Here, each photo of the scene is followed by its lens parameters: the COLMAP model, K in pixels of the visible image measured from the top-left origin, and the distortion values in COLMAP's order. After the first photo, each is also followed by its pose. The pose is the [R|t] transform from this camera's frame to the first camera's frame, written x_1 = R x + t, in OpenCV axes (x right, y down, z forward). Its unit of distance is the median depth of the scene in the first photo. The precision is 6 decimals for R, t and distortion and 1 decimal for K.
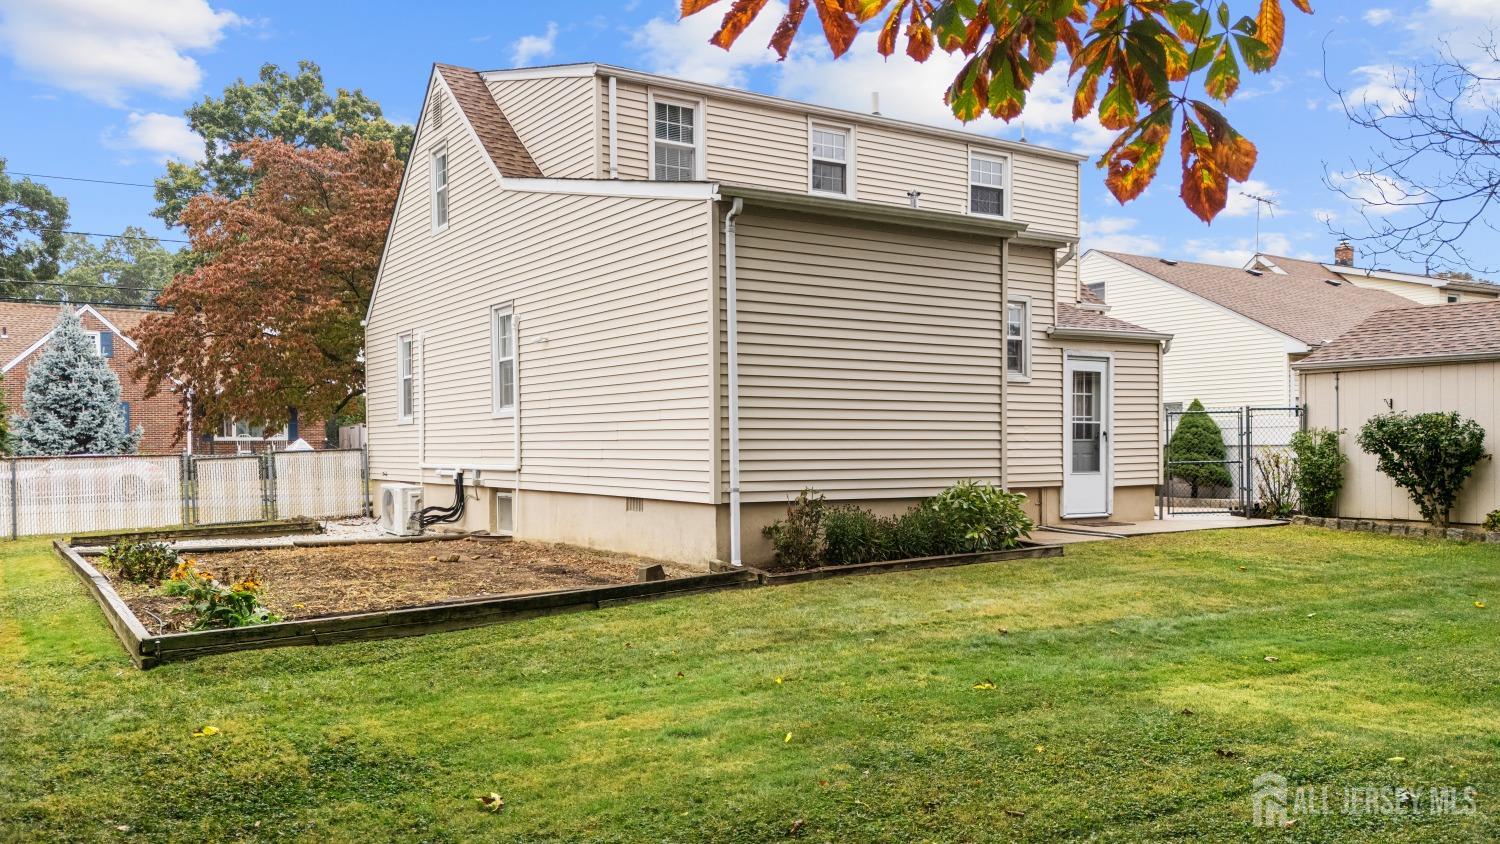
lens RADIAL K [[1101.2, 0, 744.8], [0, 1101.2, 420.2], [0, 0, 1]] dist [0.041500, -0.002547]
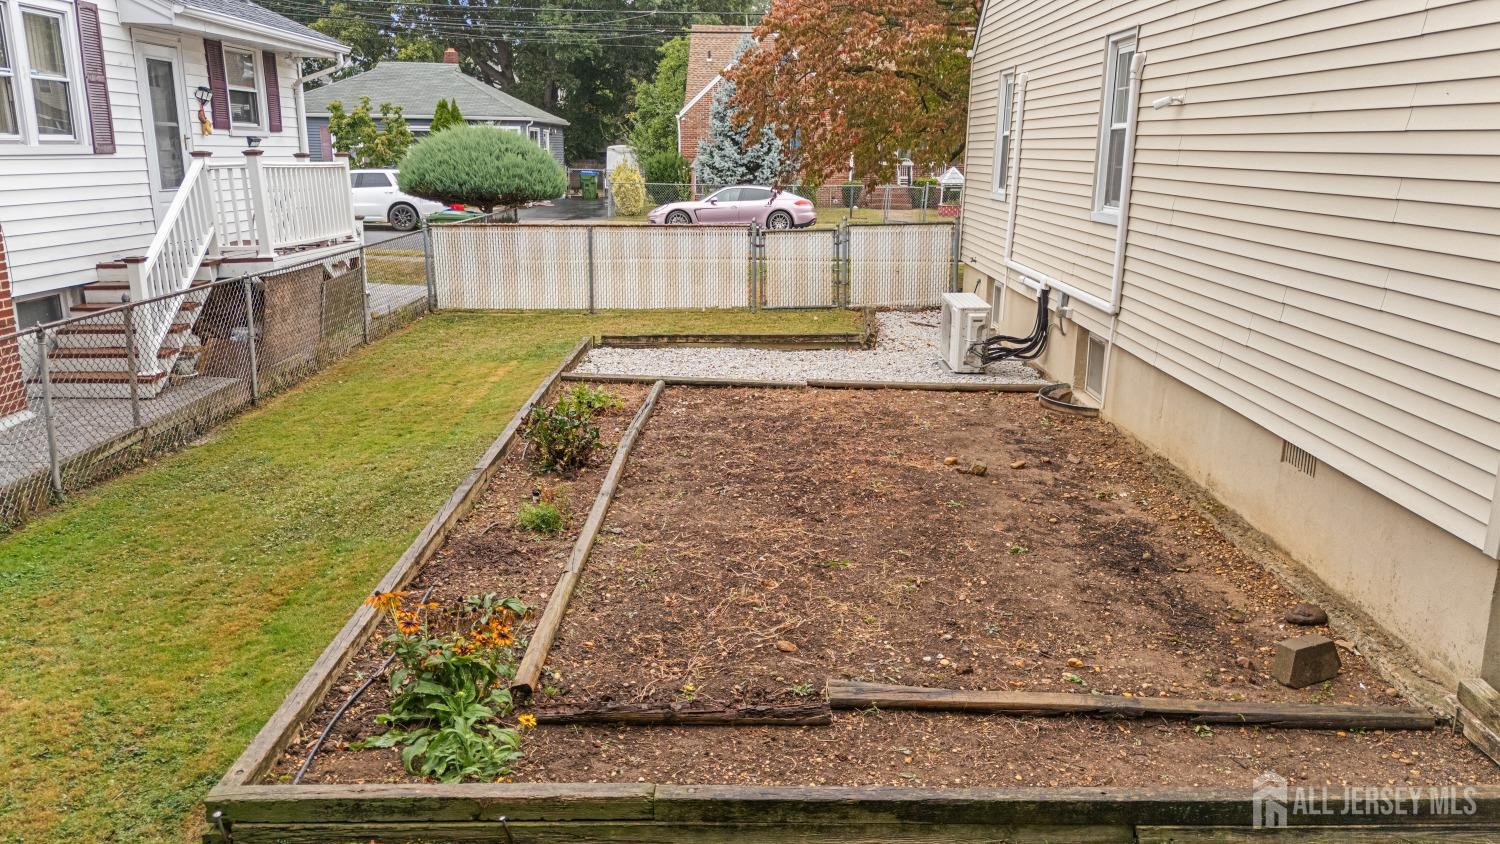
lens RADIAL K [[1101.2, 0, 744.8], [0, 1101.2, 420.2], [0, 0, 1]] dist [0.041500, -0.002547]
pose [[0.828540, 0.152209, -0.538845, -0.029327], [-0.009654, 0.966084, 0.258047, -0.056013], [0.559847, -0.208600, 0.801909, 0.350051]]
